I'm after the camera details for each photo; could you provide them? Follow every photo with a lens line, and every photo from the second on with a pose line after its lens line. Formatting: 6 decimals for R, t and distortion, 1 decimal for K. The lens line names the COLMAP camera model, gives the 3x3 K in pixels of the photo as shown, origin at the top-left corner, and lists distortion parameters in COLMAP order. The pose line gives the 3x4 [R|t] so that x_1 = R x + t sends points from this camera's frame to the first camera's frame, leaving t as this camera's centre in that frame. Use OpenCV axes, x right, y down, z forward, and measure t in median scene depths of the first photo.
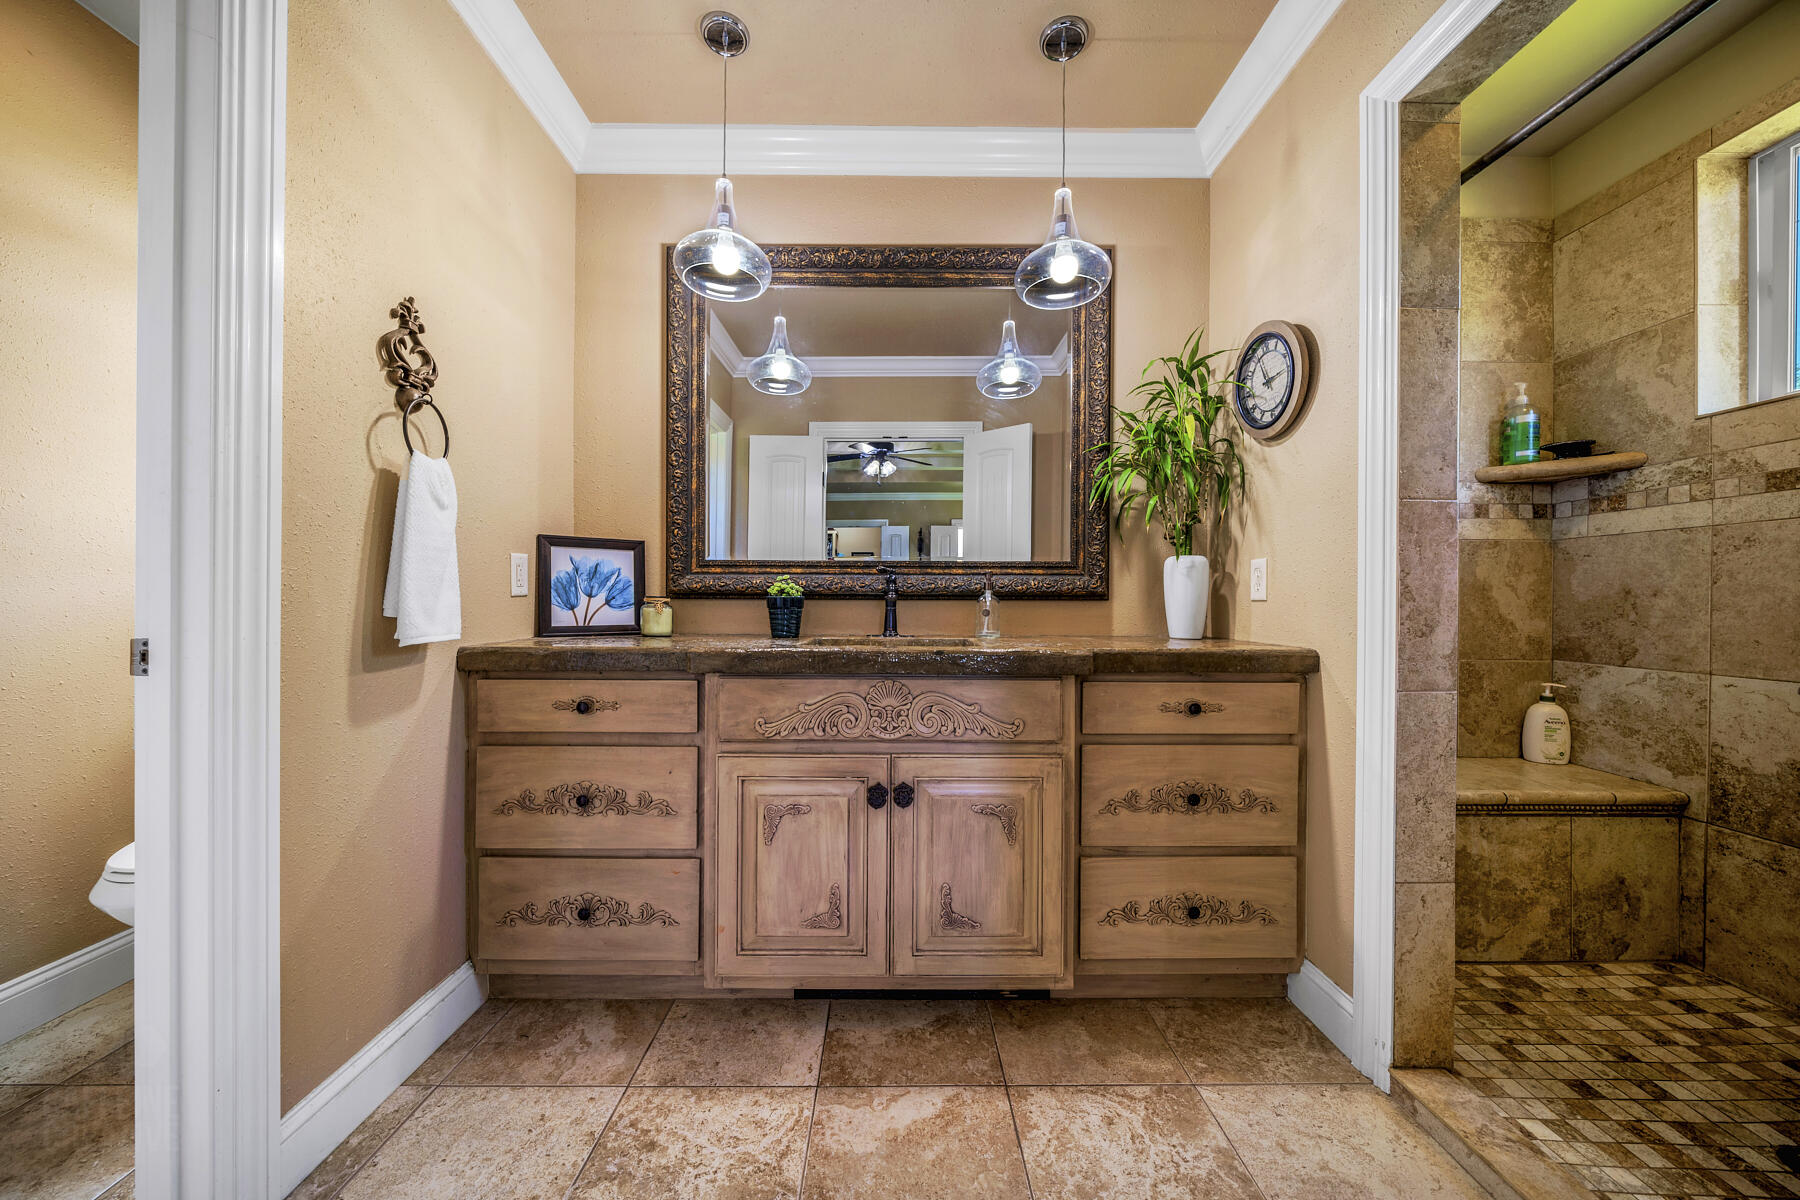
lens RADIAL K [[618.6, 0, 898.7], [0, 618.6, 606.8], [0, 0, 1]] dist [-0.005472, -0.000279]
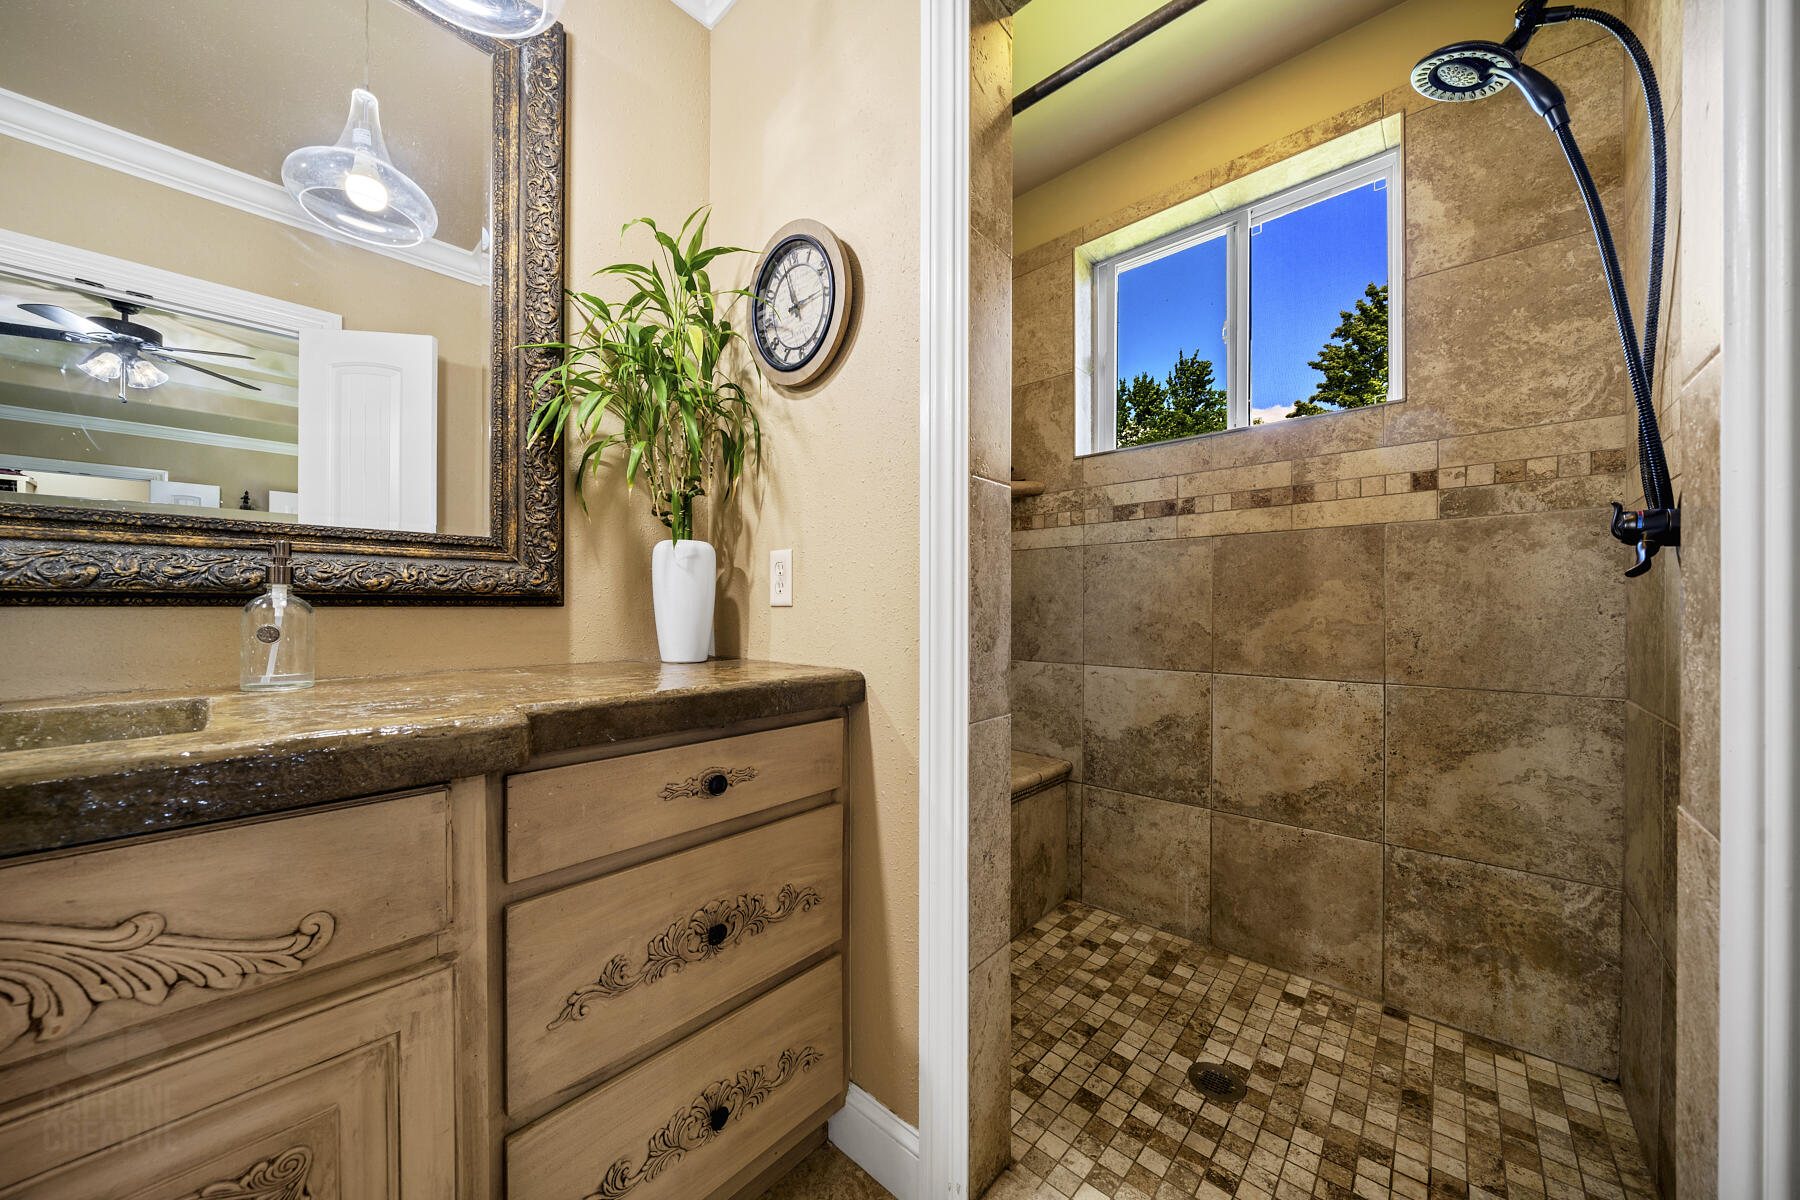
lens RADIAL K [[618.6, 0, 898.7], [0, 618.6, 606.8], [0, 0, 1]] dist [-0.005472, -0.000279]
pose [[0.677884, -0.002745, 0.735164, 0.138064], [0.008959, 0.999950, -0.004528, -0.004728], [-0.735114, 0.009656, 0.677875, 0.408588]]
